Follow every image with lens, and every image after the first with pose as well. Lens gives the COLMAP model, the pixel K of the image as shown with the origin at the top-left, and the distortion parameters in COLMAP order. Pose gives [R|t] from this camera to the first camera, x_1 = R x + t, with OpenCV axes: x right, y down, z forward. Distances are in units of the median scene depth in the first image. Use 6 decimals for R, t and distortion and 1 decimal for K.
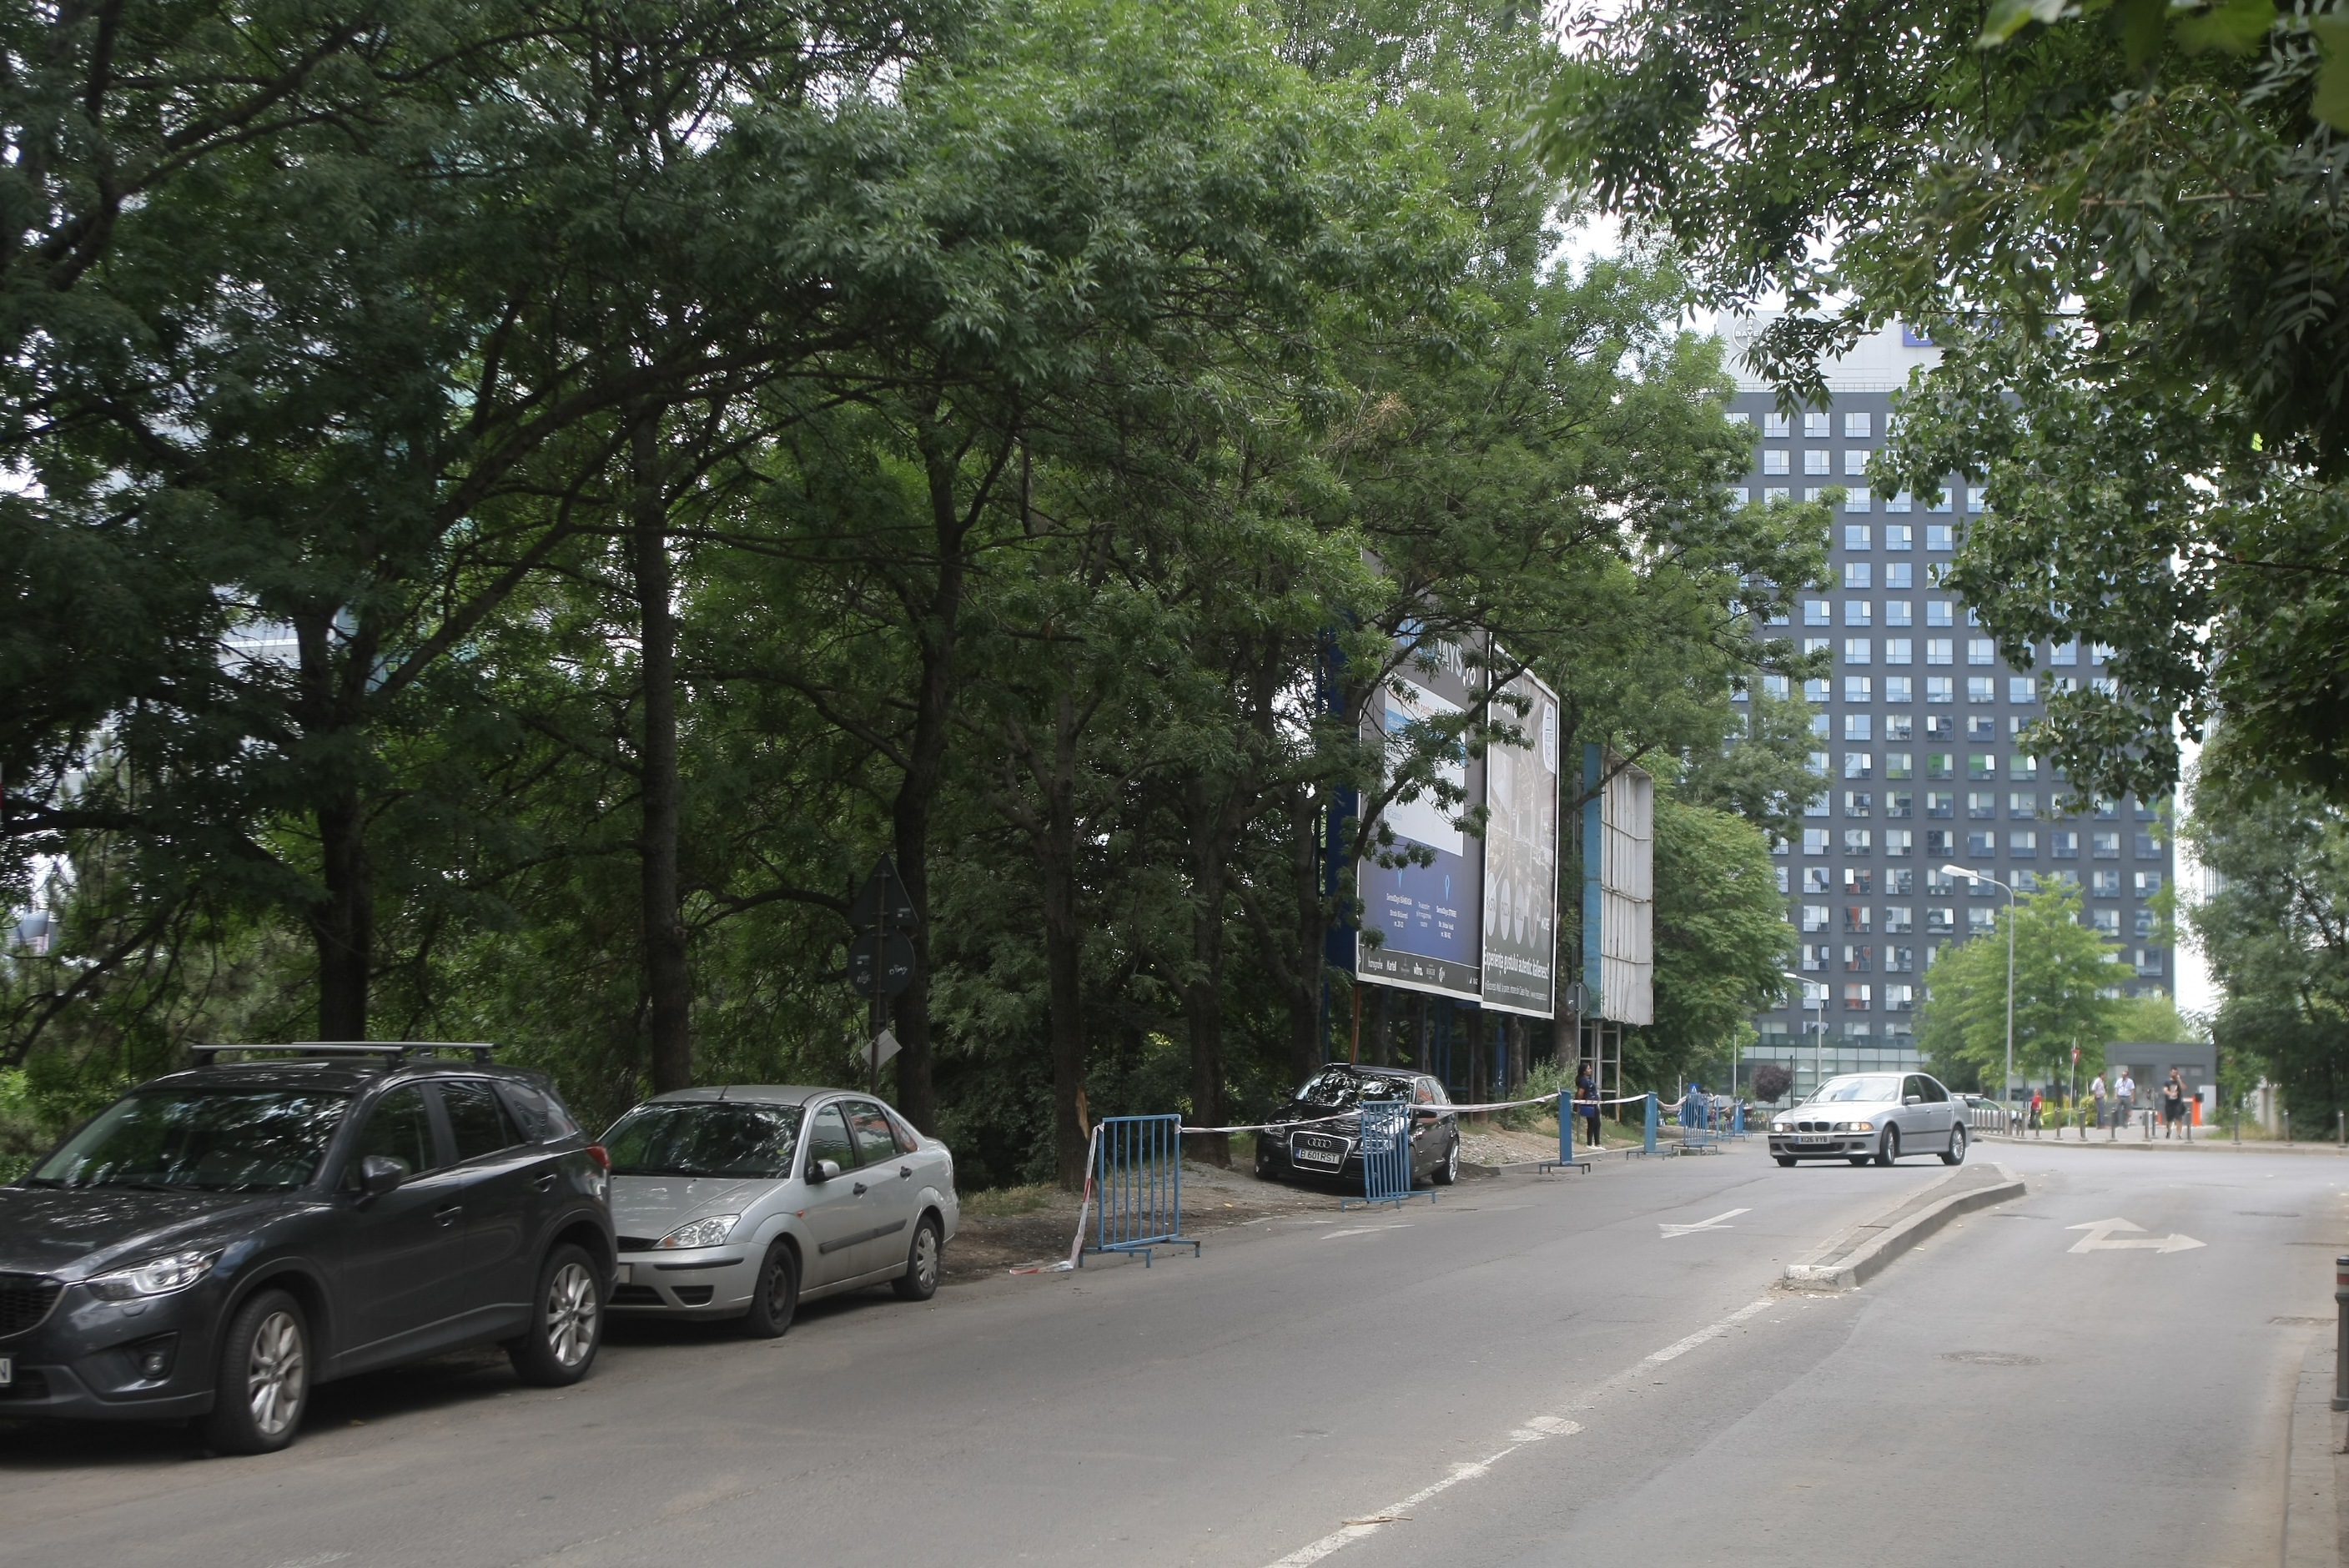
lens RADIAL K [[3442.7, 0, 1176.3], [0, 3442.7, 790.2], [0, 0, 1]] dist [-0.023987, 0.000000]
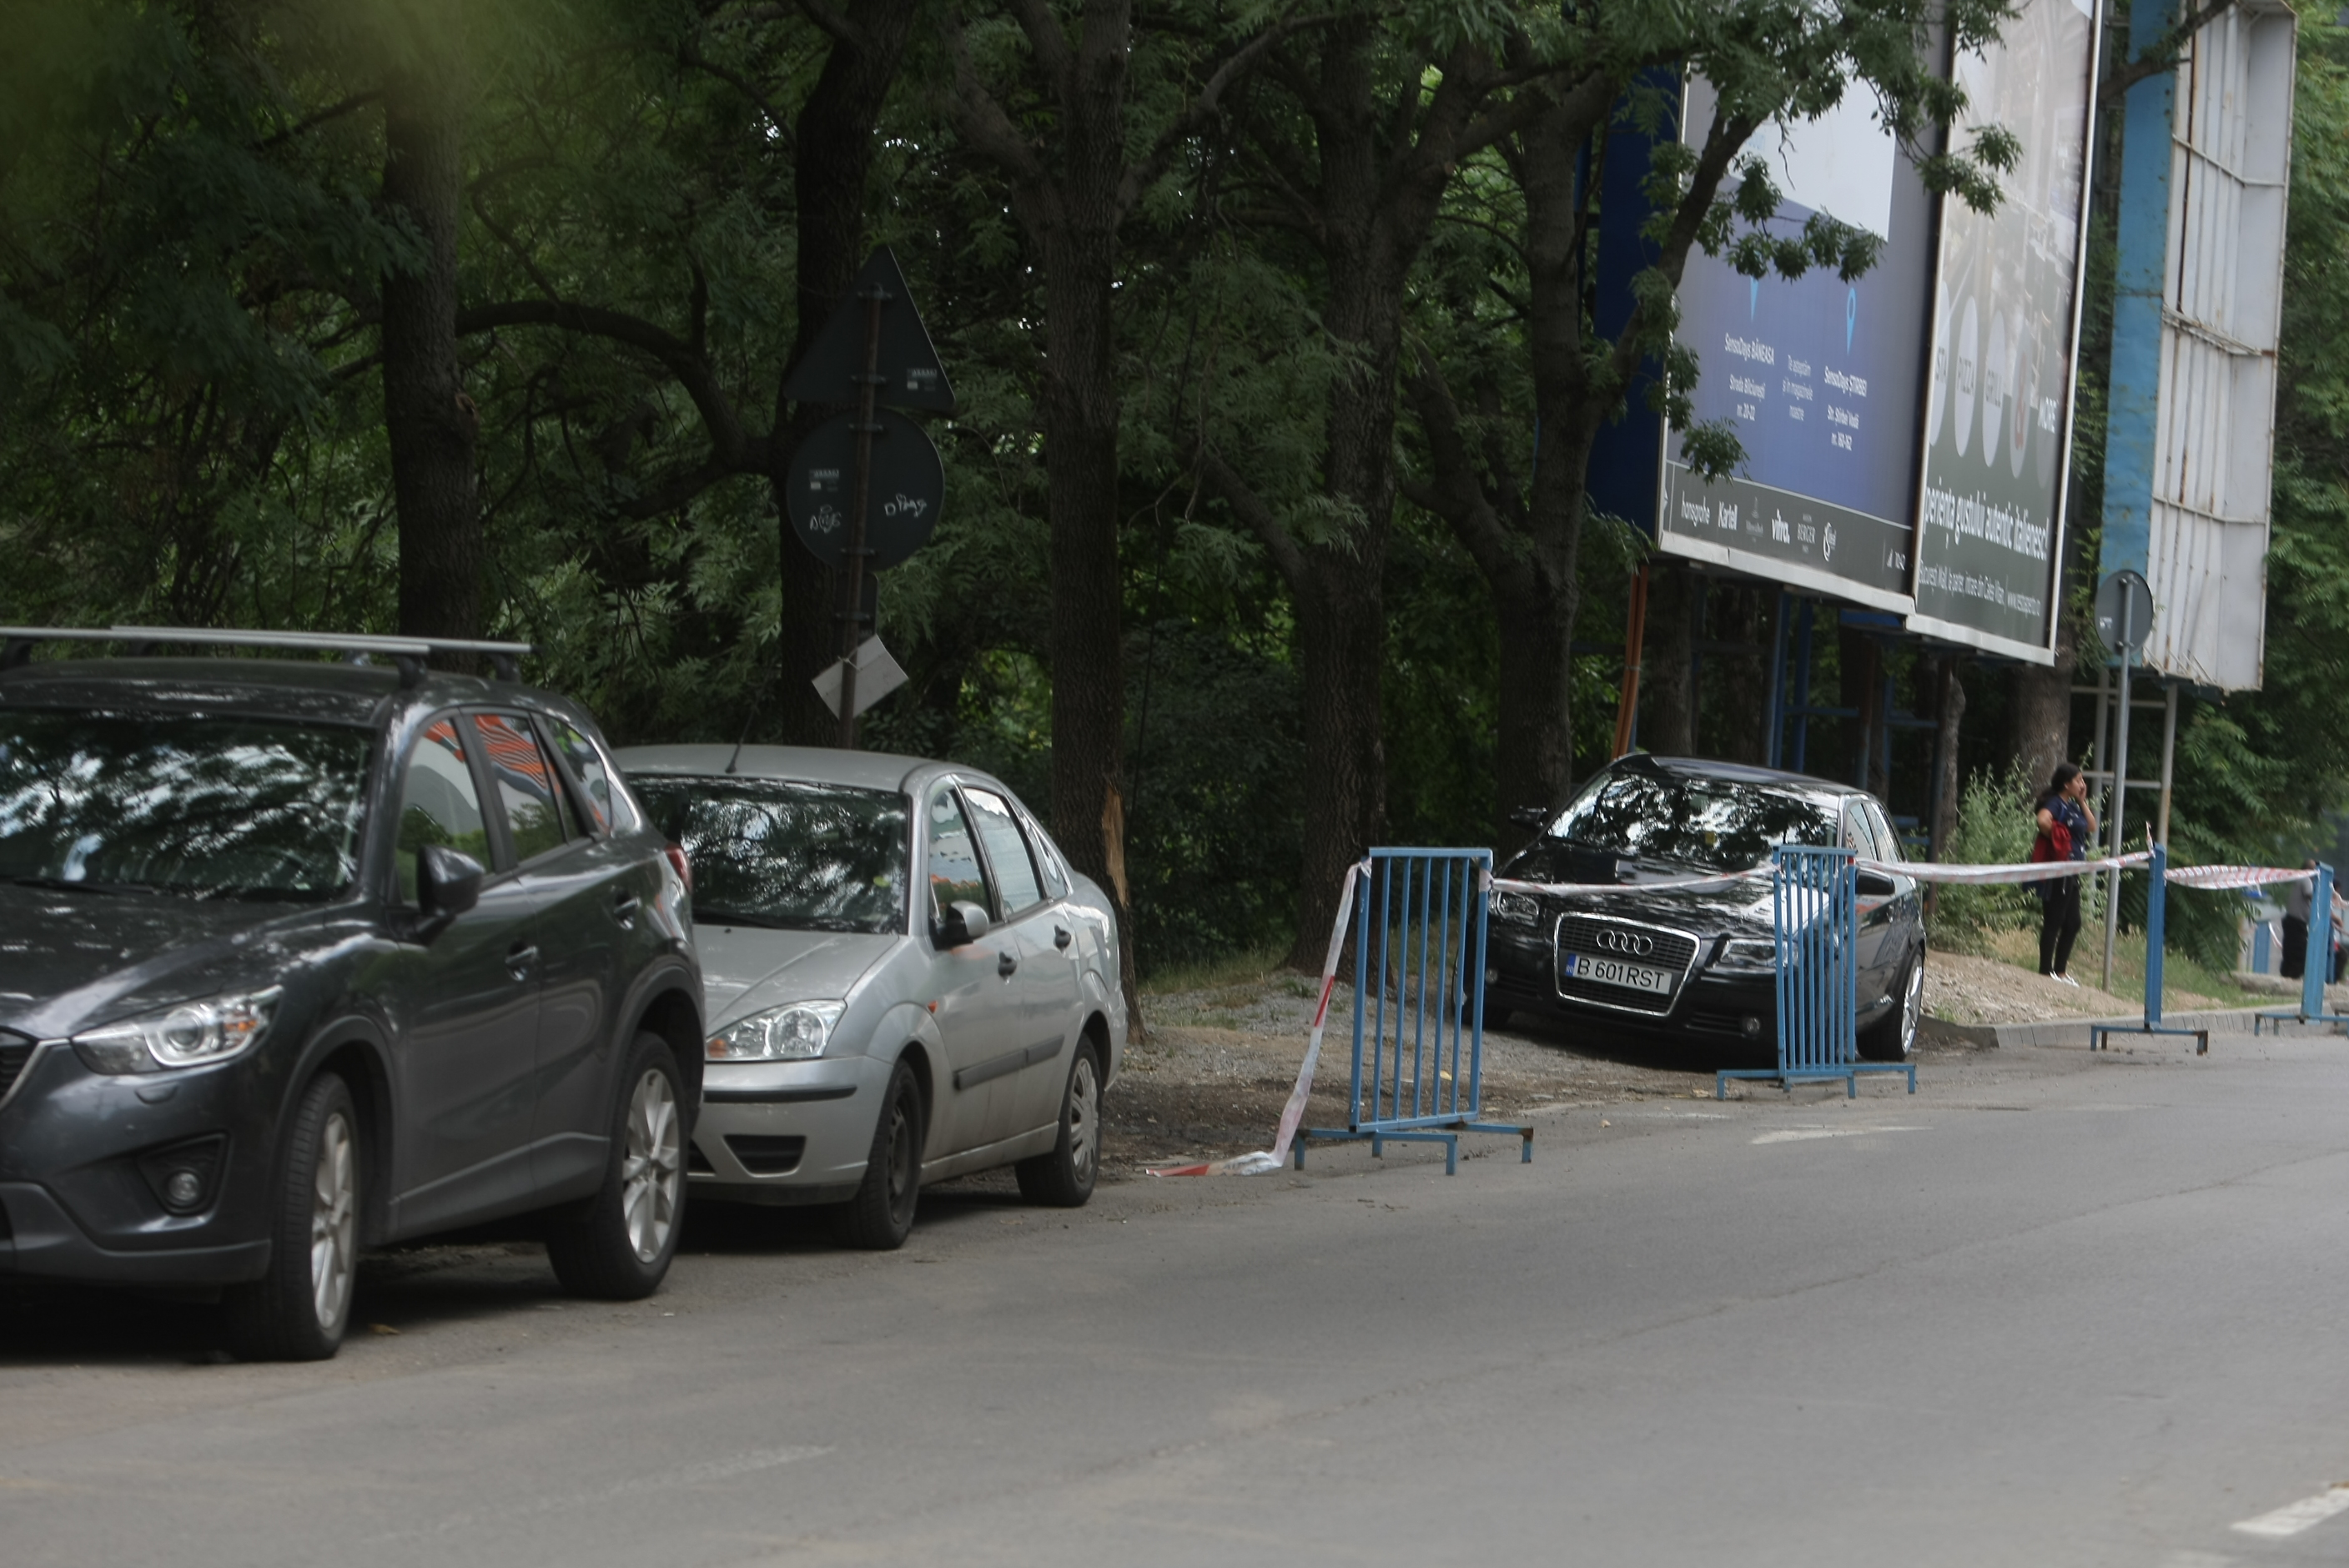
lens RADIAL K [[10170.6, 0, 1170.6], [0, 10170.6, 785.6], [0, 0, 1]] dist [0.691713, 0.000000]
pose [[0.998190, 0.039758, 0.045113, -0.058493], [-0.043335, 0.995746, 0.081311, -0.012086], [-0.041688, -0.083119, 0.995667, -0.188930]]
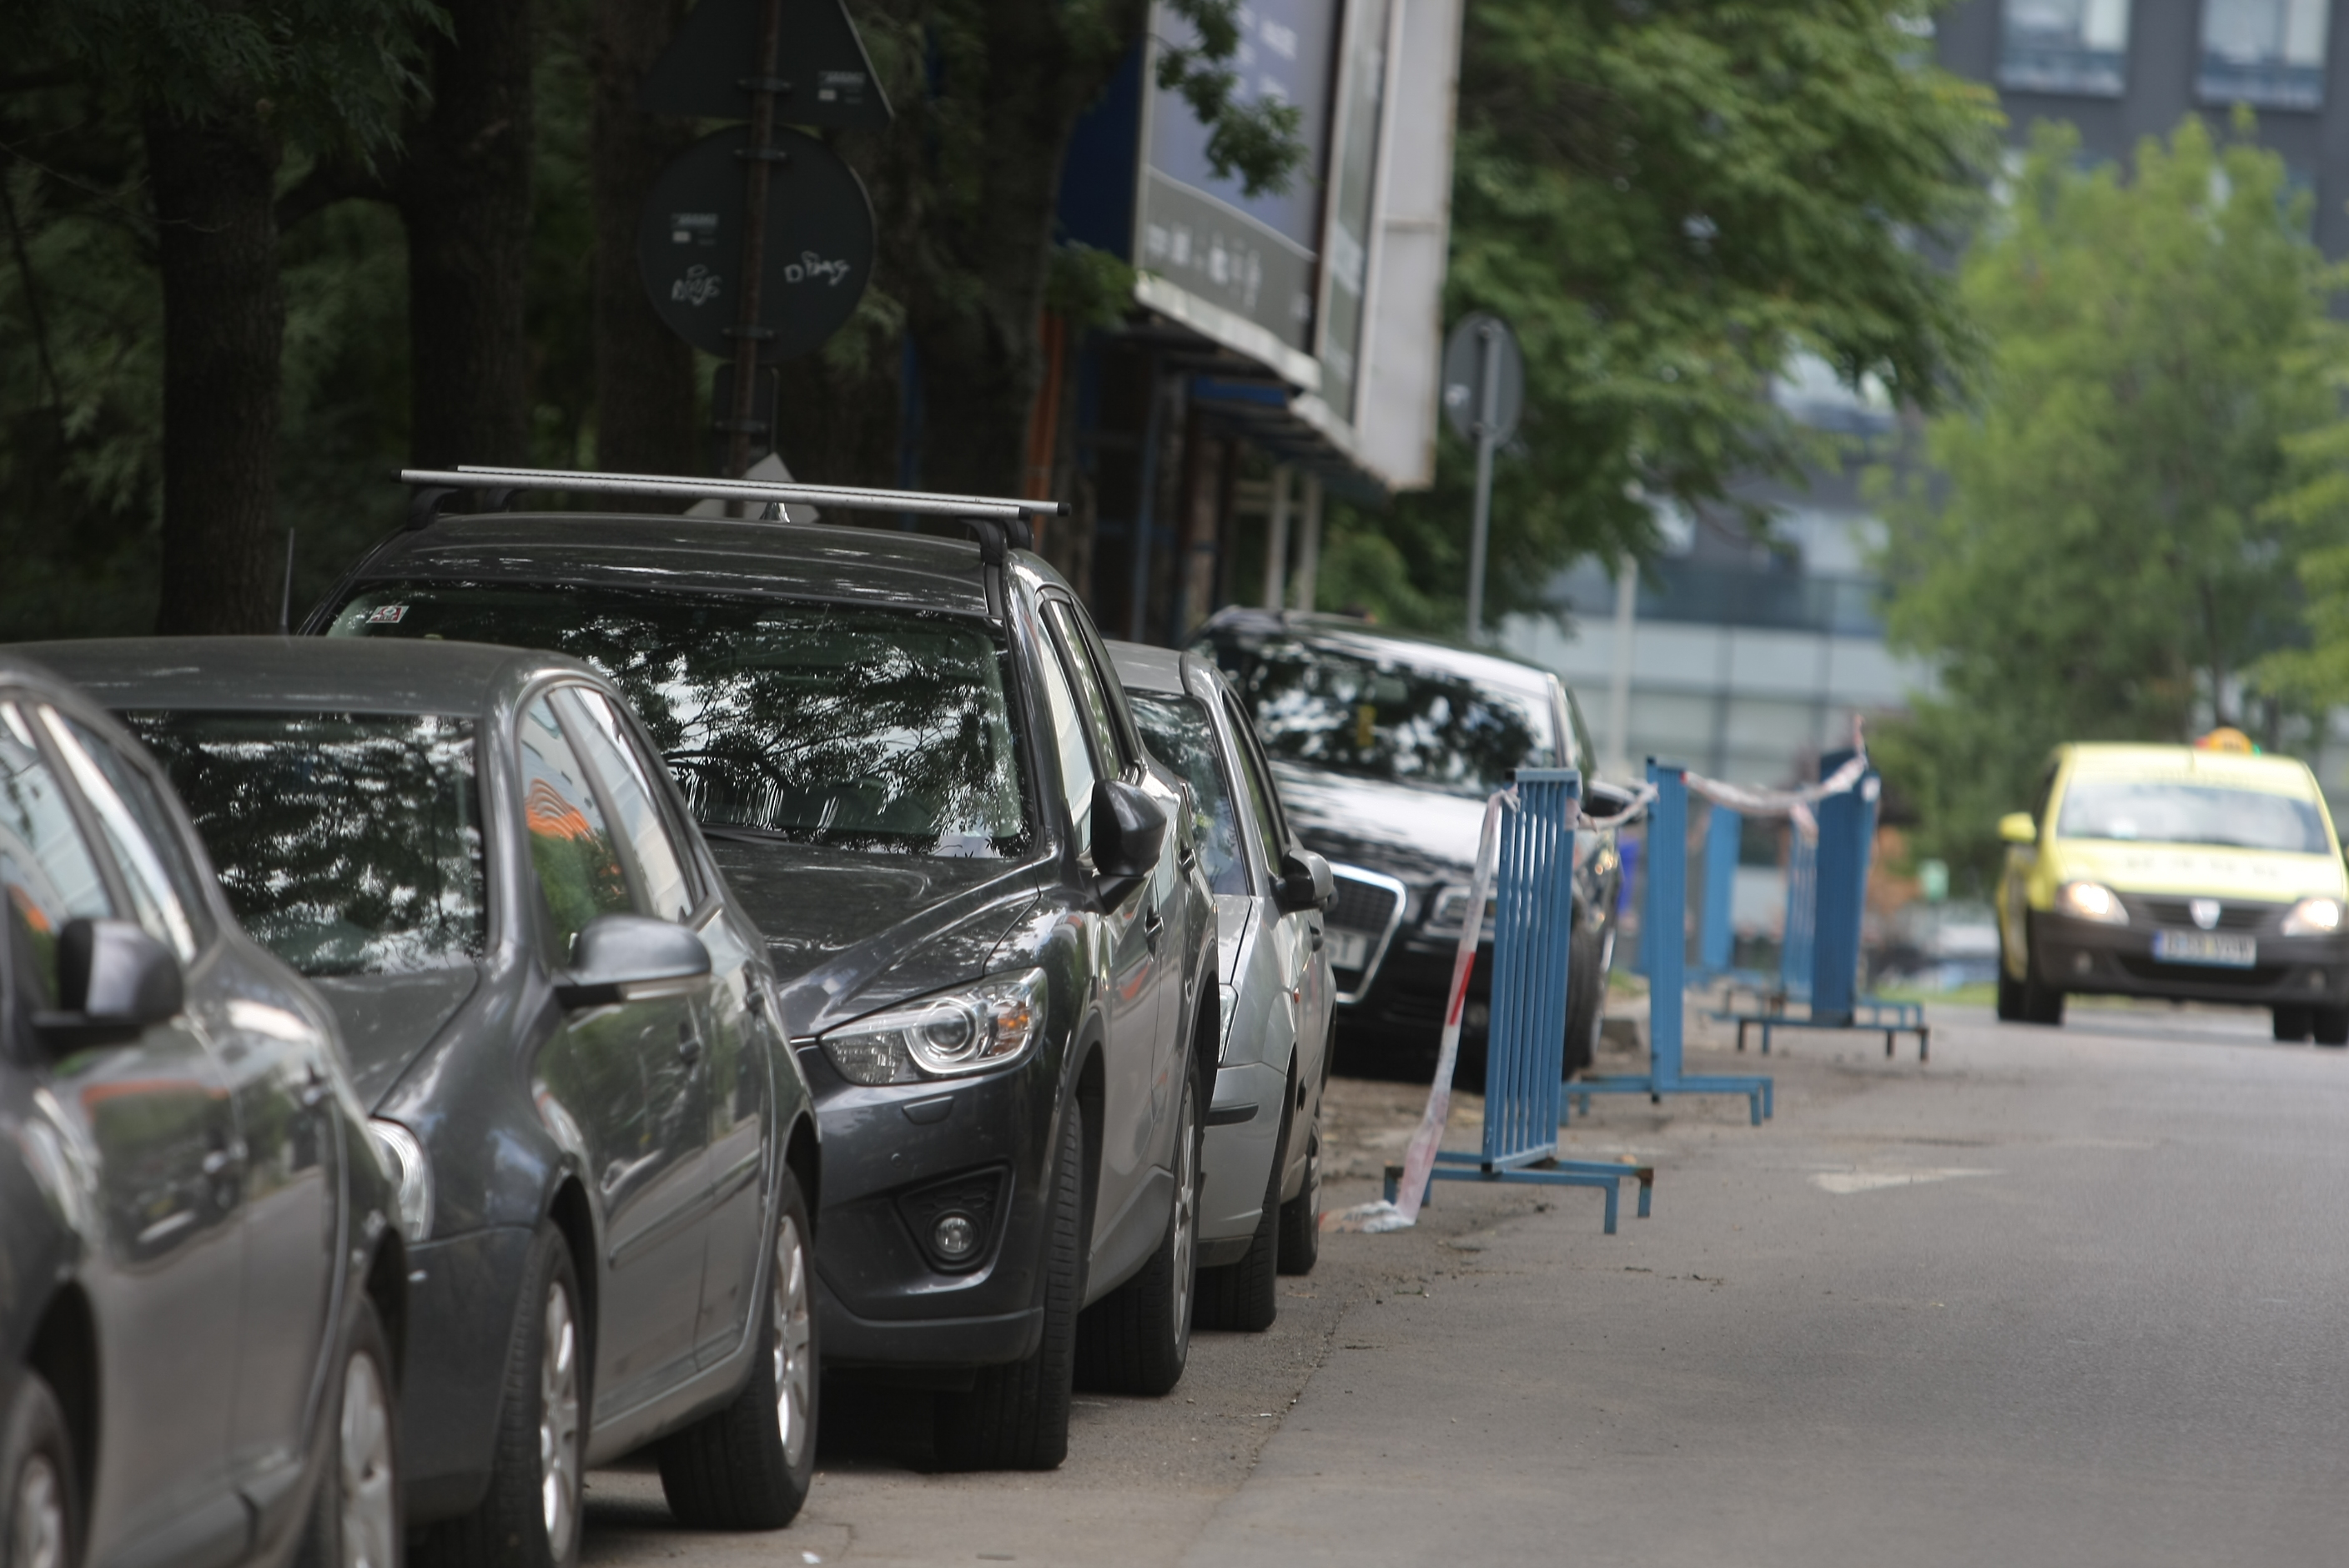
lens RADIAL K [[16715.0, 0, 1164.8], [0, 16715.0, 772.1], [0, 0, 1]] dist [3.232314, 0.000000]
pose [[0.983502, 0.048584, 0.174250, -0.174952], [-0.064092, 0.994360, 0.084504, -0.018914], [-0.169162, -0.094278, 0.981069, -0.288336]]
